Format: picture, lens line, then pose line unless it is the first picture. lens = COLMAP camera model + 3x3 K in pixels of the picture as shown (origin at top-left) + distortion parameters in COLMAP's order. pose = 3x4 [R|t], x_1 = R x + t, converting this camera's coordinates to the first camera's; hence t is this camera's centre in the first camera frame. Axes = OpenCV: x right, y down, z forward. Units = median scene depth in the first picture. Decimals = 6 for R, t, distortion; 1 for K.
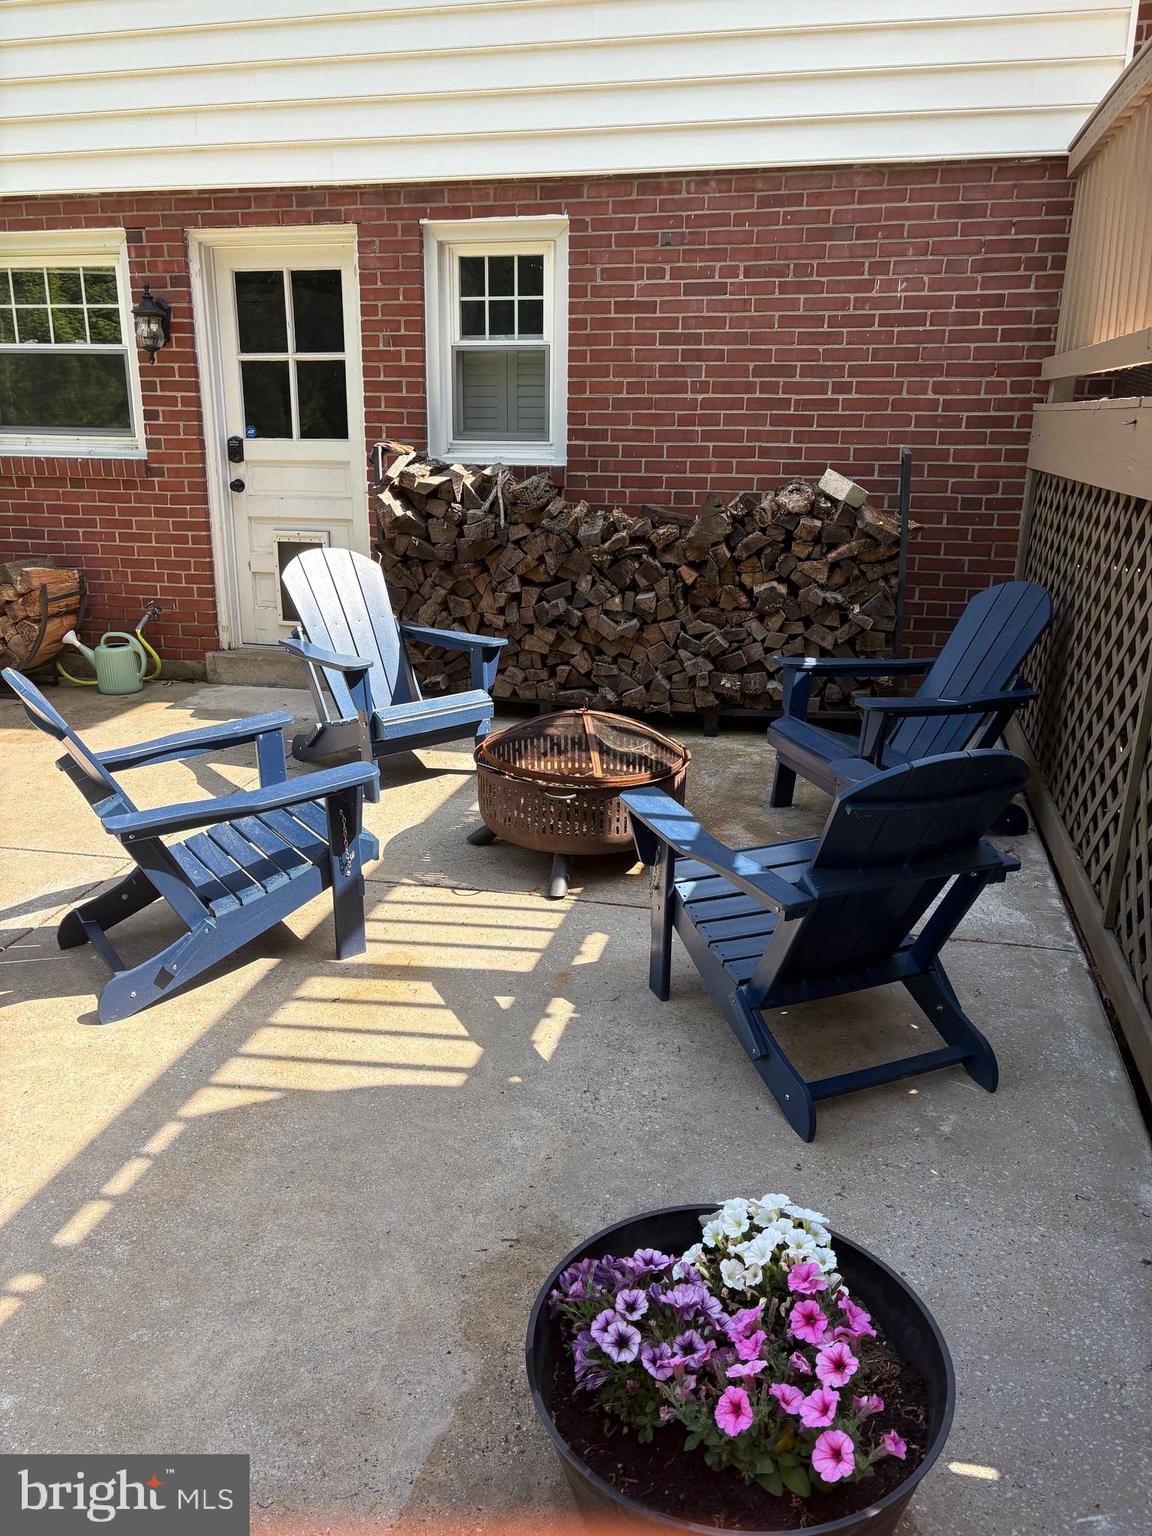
lens RADIAL K [[1162.7, 0, 576.0], [0, 1162.7, 768.0], [0, 0, 1]] dist [0.031943, -0.004455]
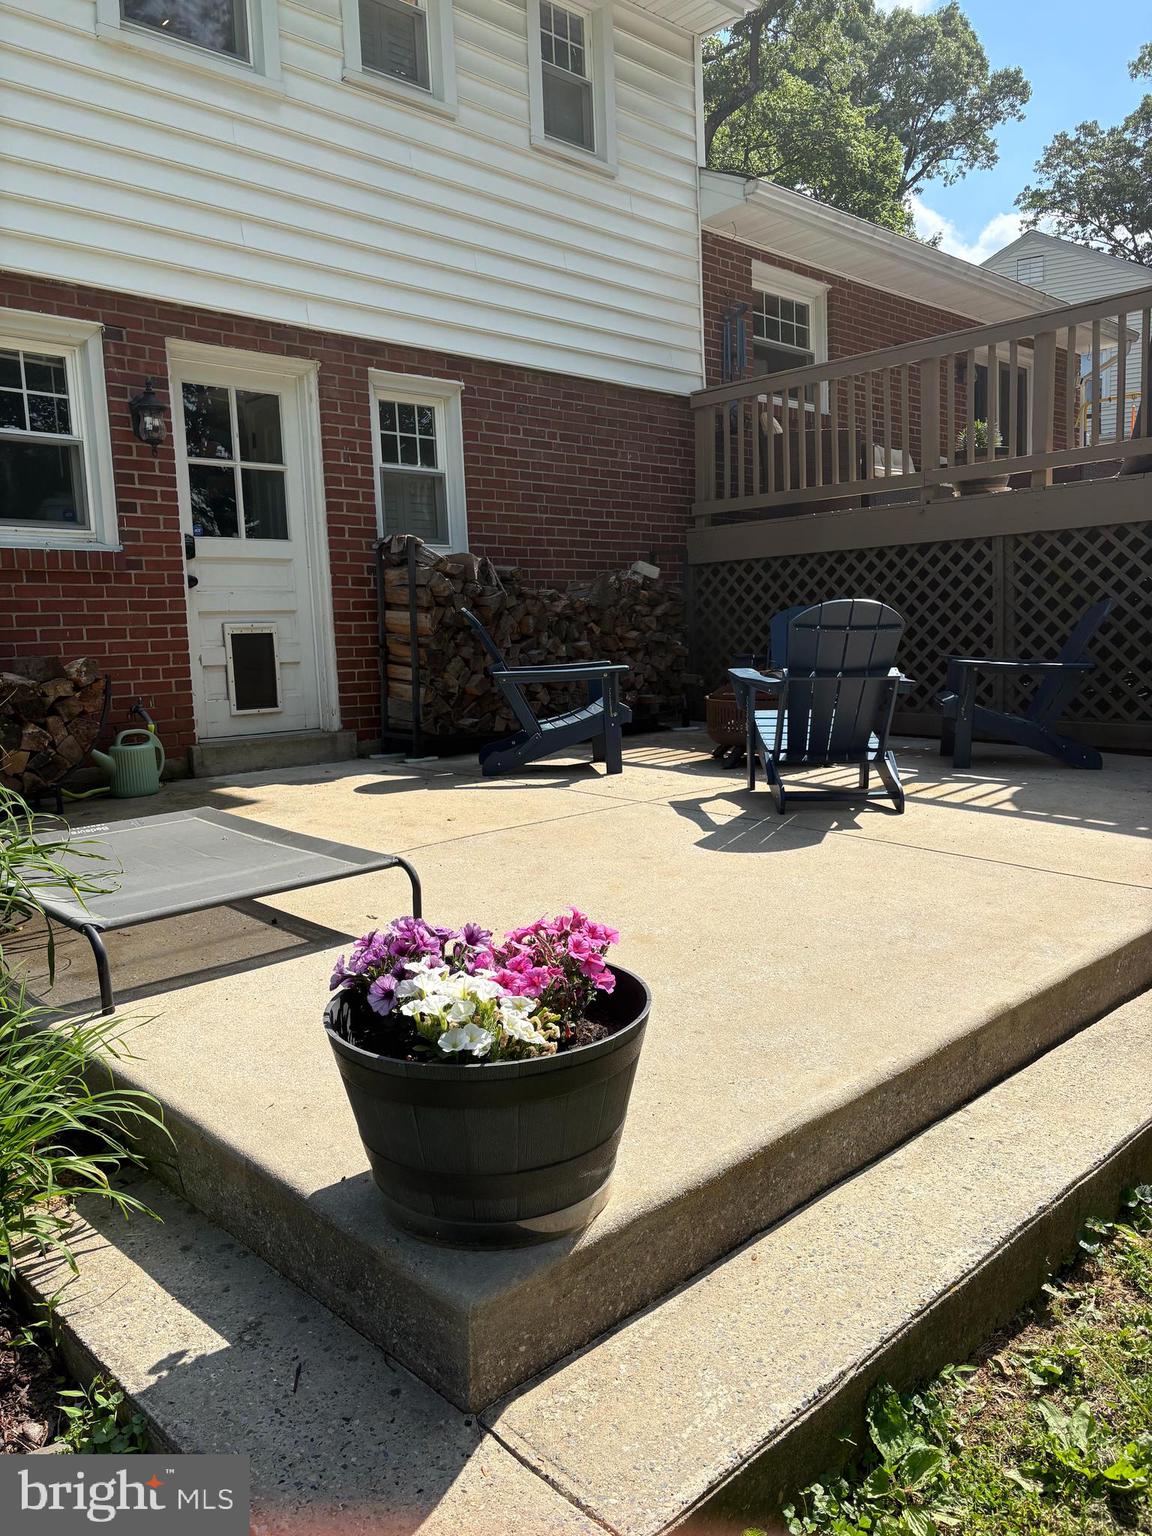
lens RADIAL K [[1162.7, 0, 576.0], [0, 1162.7, 768.0], [0, 0, 1]] dist [0.031943, -0.004455]
pose [[0.548256, -0.115343, 0.828318, -1.042014], [0.277725, 0.959346, -0.050235, 0.061479], [-0.788850, 0.257586, 0.558001, 0.231672]]
